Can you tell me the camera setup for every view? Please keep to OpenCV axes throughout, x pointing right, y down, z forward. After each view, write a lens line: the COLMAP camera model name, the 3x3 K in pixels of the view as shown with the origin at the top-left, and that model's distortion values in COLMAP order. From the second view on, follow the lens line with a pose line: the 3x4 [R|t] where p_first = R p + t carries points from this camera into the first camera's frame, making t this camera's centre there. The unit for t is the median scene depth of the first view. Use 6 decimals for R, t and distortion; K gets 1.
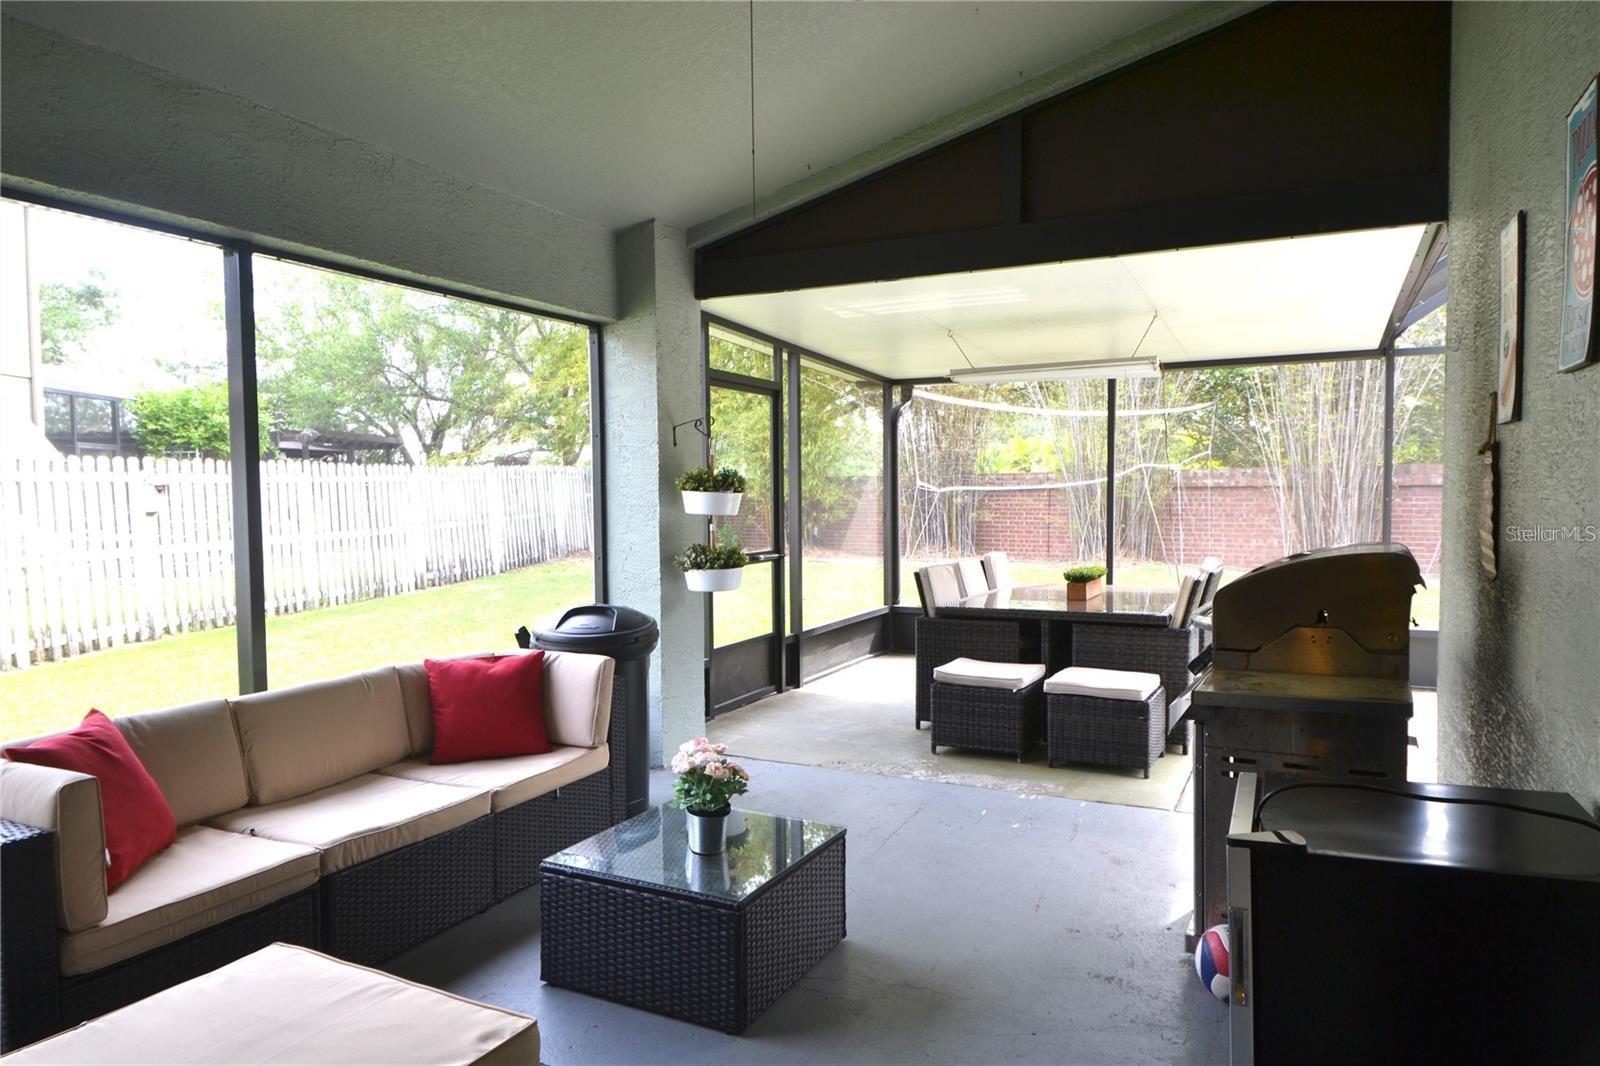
lens RADIAL K [[1021.9, 0, 797.0], [0, 1021.9, 548.1], [0, 0, 1]] dist [0.046249, -0.058249]
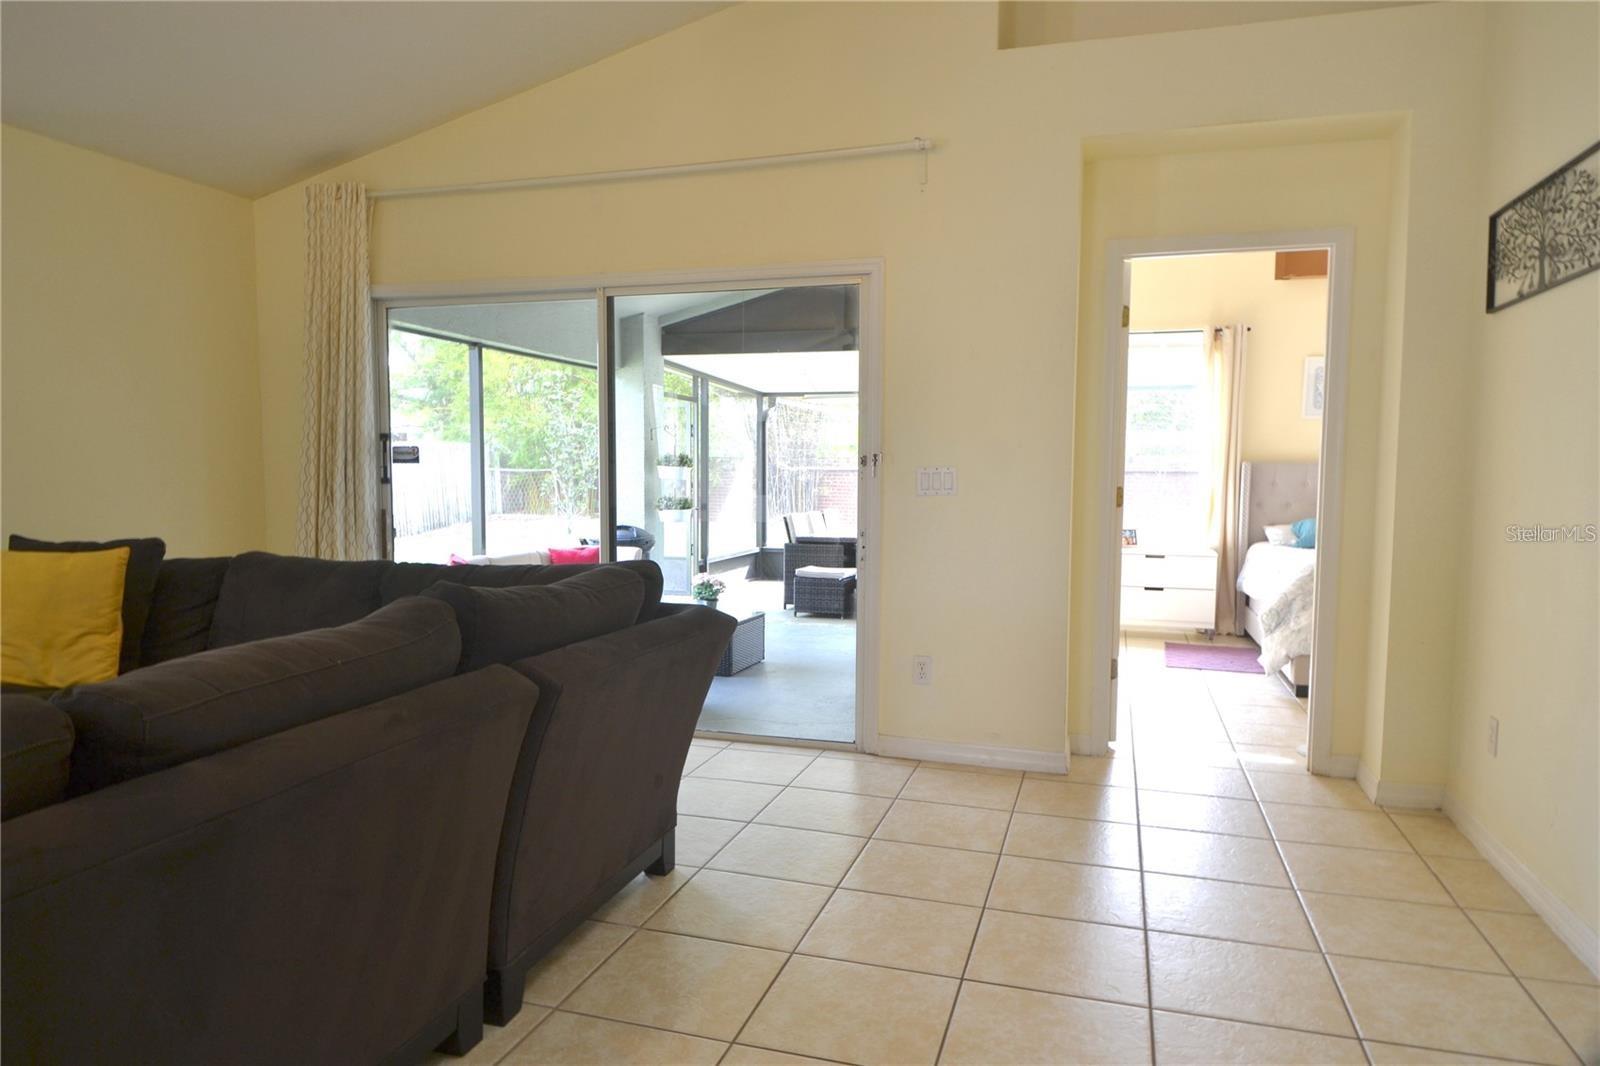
lens RADIAL K [[1021.9, 0, 797.0], [0, 1021.9, 548.1], [0, 0, 1]] dist [0.046249, -0.058249]
pose [[0.987898, 0.004663, 0.155032, -0.117109], [-0.007705, 0.999789, 0.019027, 0.040538], [-0.154911, -0.019991, 0.987726, -0.631104]]
